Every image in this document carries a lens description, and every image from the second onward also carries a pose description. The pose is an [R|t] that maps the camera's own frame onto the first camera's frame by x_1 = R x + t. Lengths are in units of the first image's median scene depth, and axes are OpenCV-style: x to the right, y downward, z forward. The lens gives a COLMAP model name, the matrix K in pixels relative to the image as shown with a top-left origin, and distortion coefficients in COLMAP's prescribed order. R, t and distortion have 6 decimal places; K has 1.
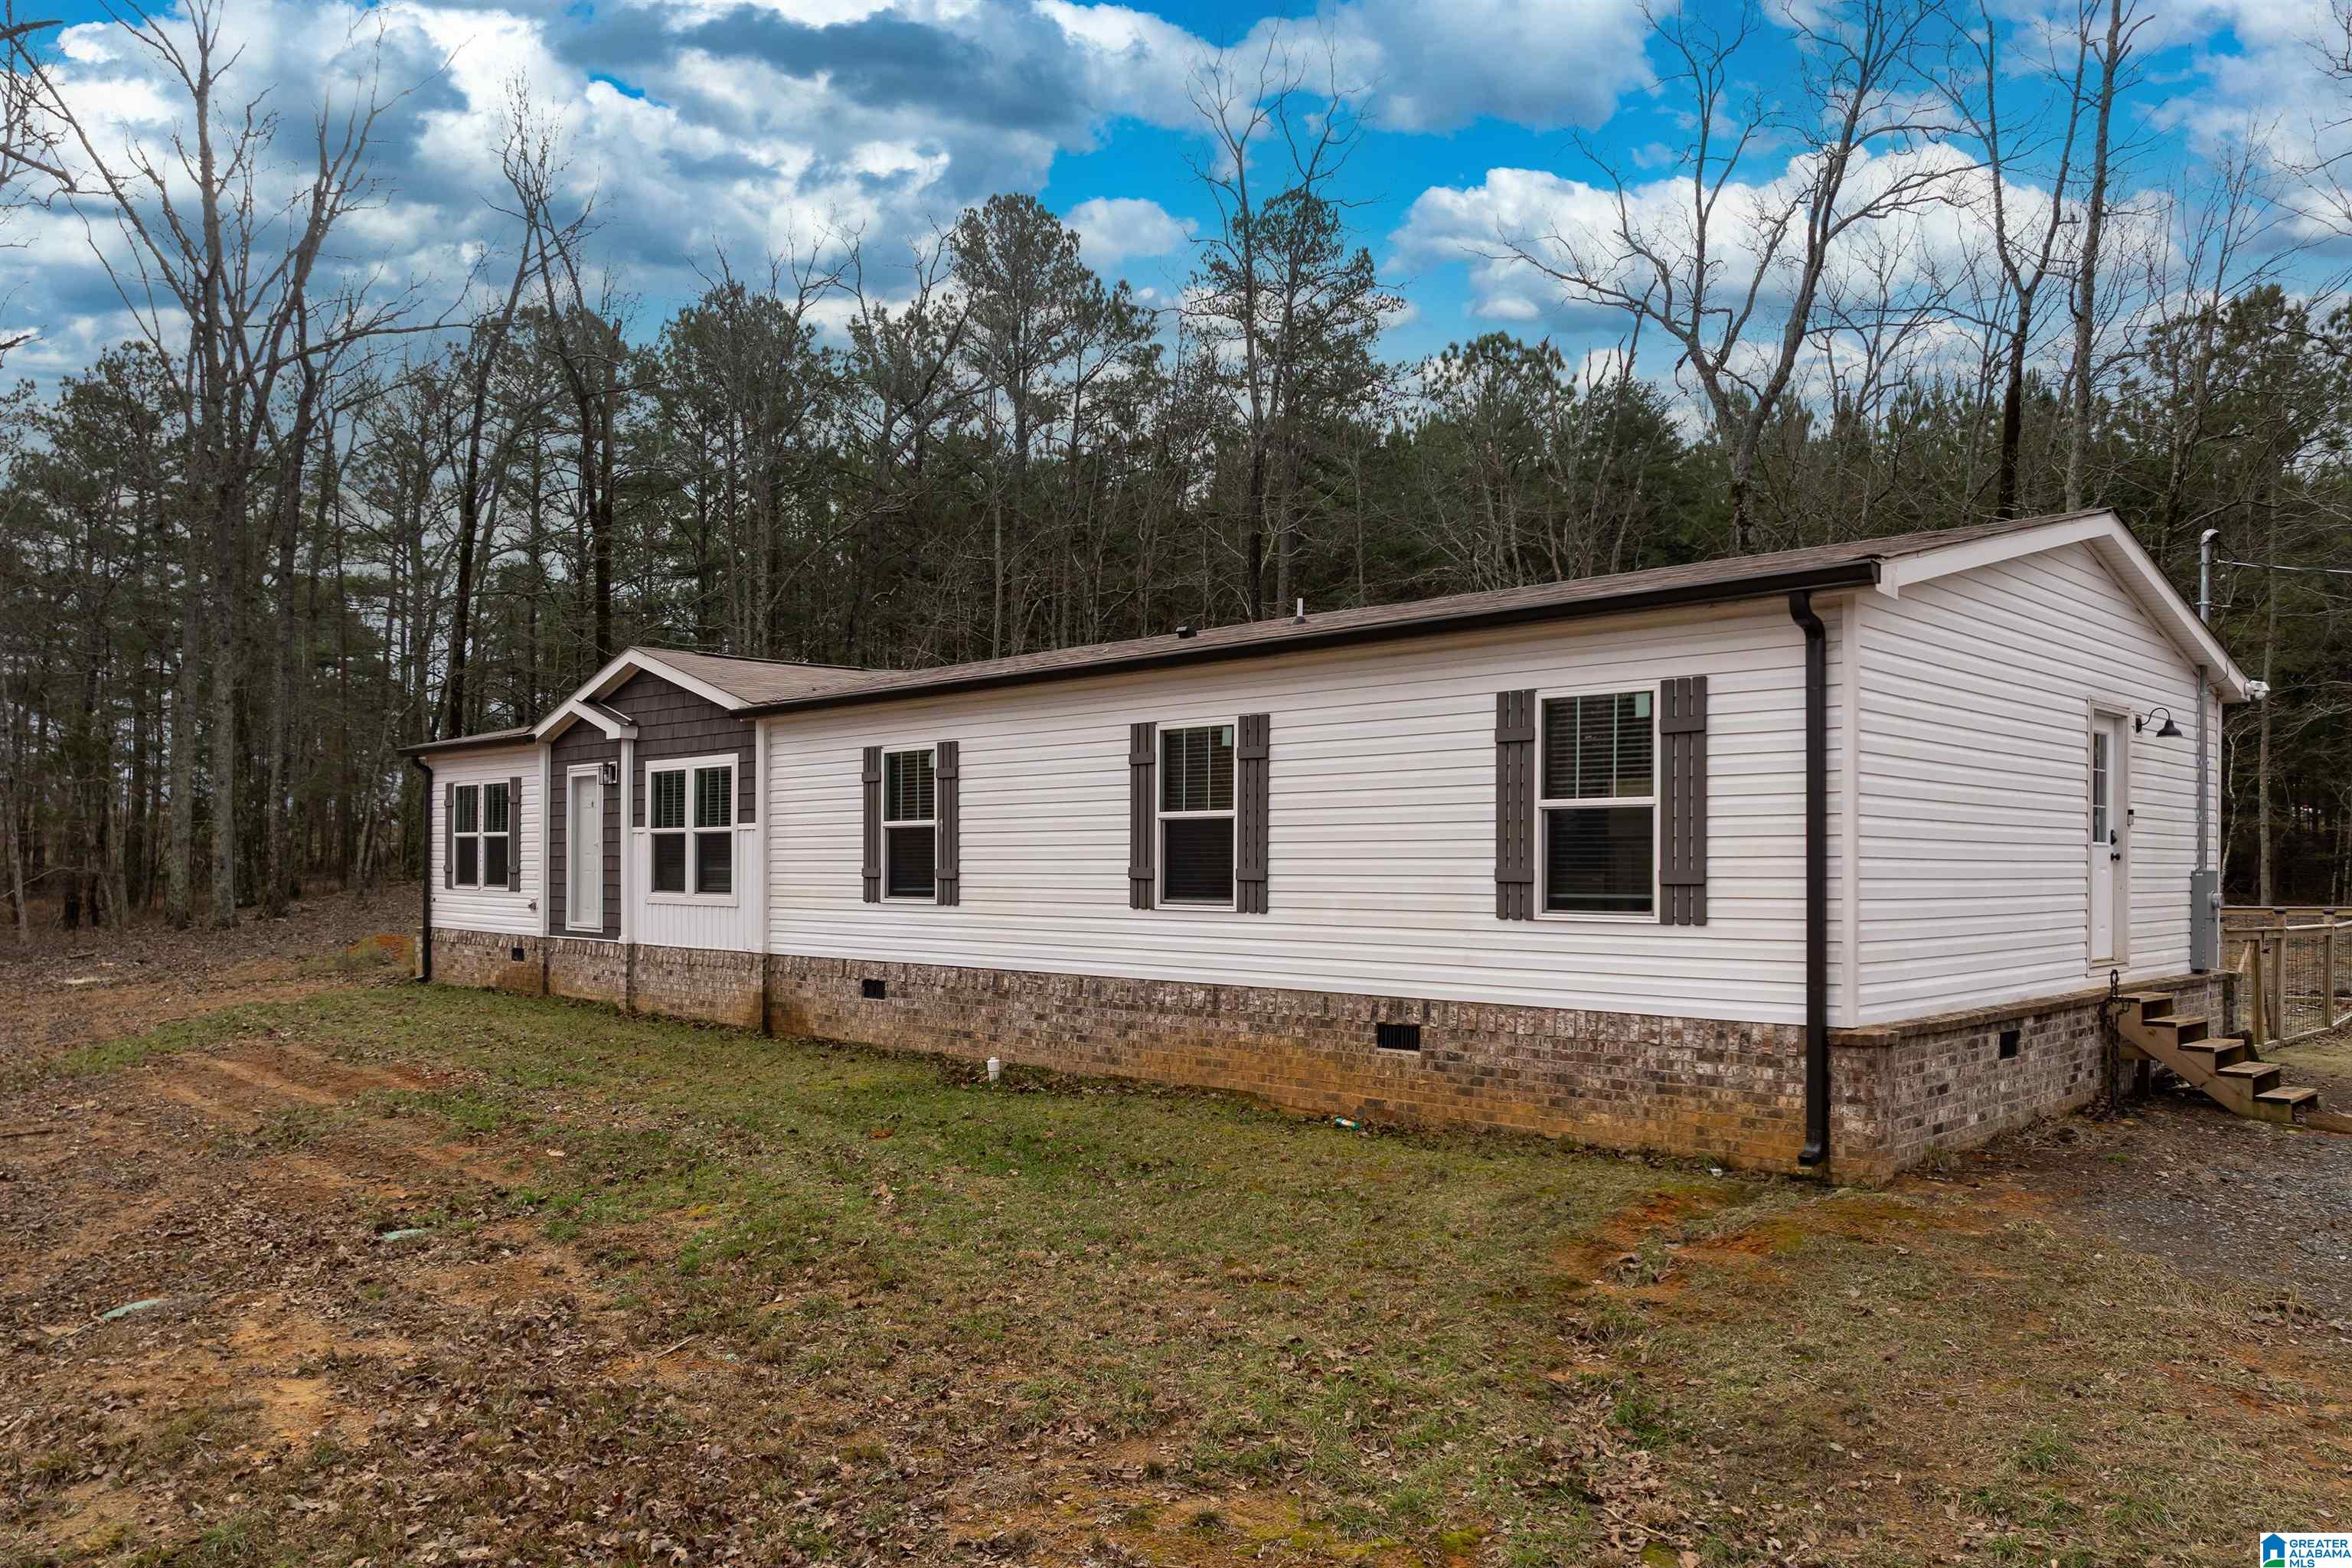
lens RADIAL K [[1571.6, 0, 1244.8], [0, 1571.6, 782.6], [0, 0, 1]] dist [0.004697, -0.003967]
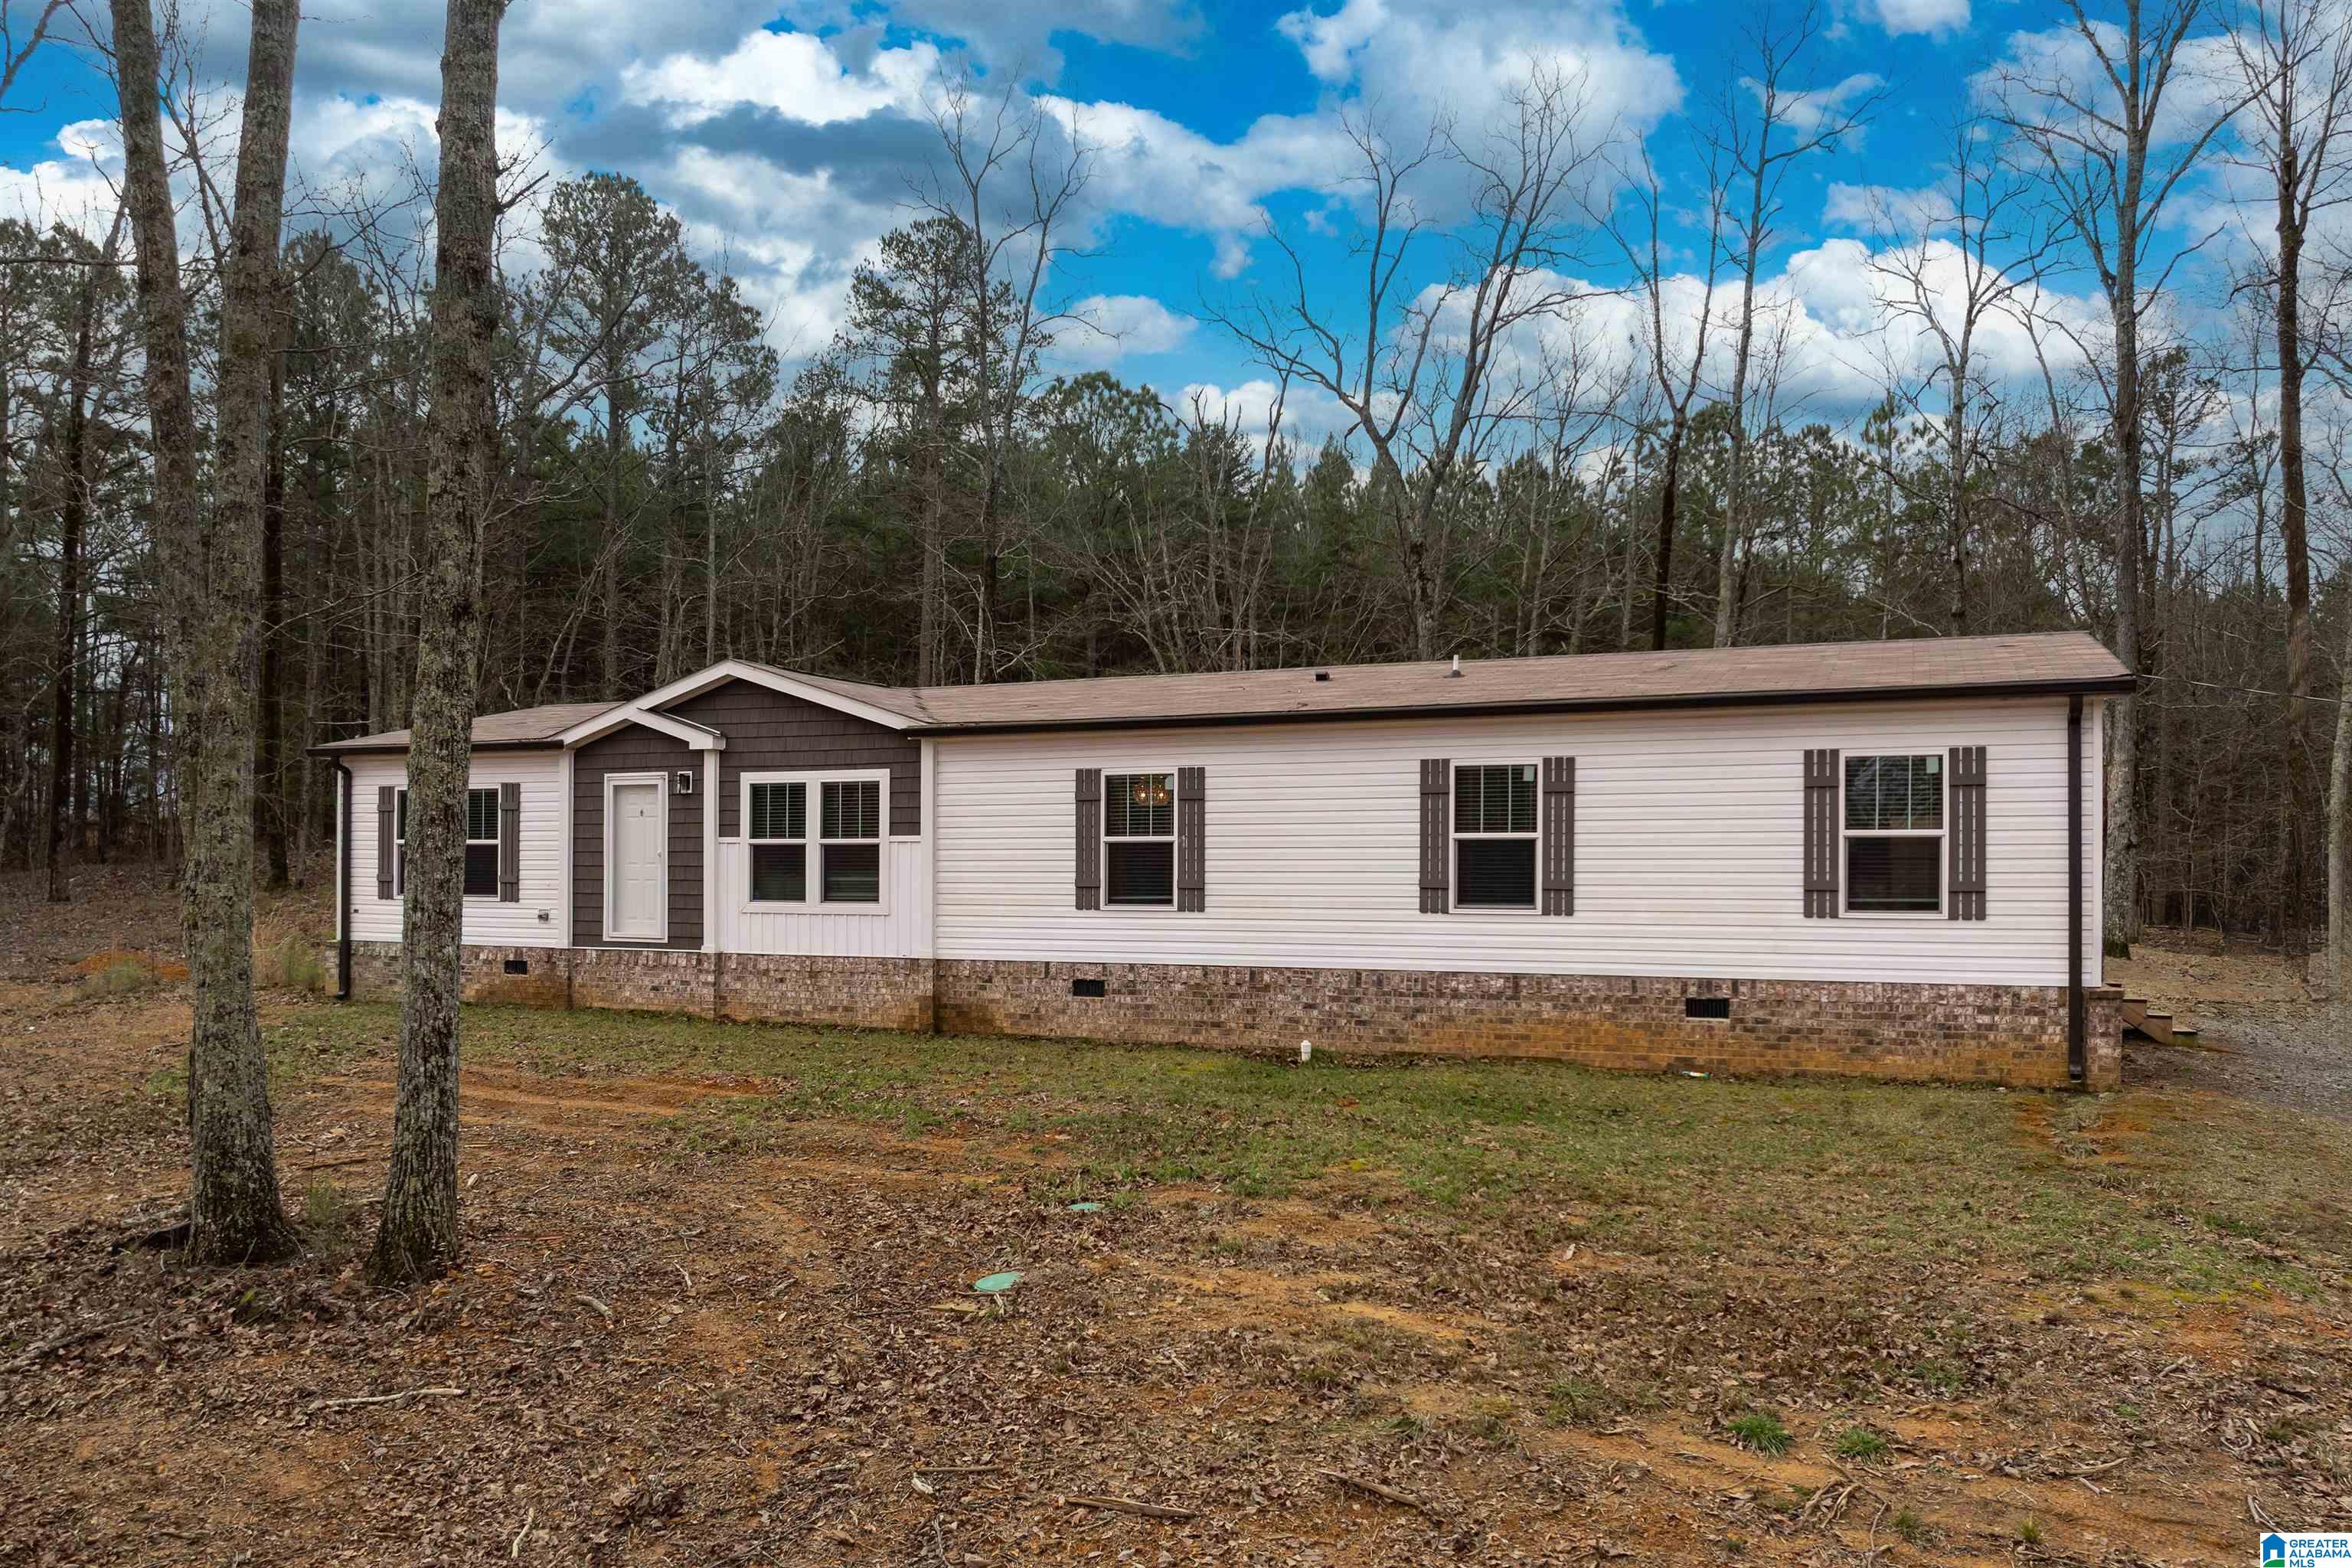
lens RADIAL K [[1586.9, 0, 1176.0], [0, 1586.9, 784.0], [0, 0, 1]] dist [-0.007202, -0.008600]
pose [[0.939664, 0.011753, 0.341898, -0.644302], [-0.014616, 0.999876, 0.005797, -0.022331], [-0.341788, -0.010444, 0.939719, -0.076127]]
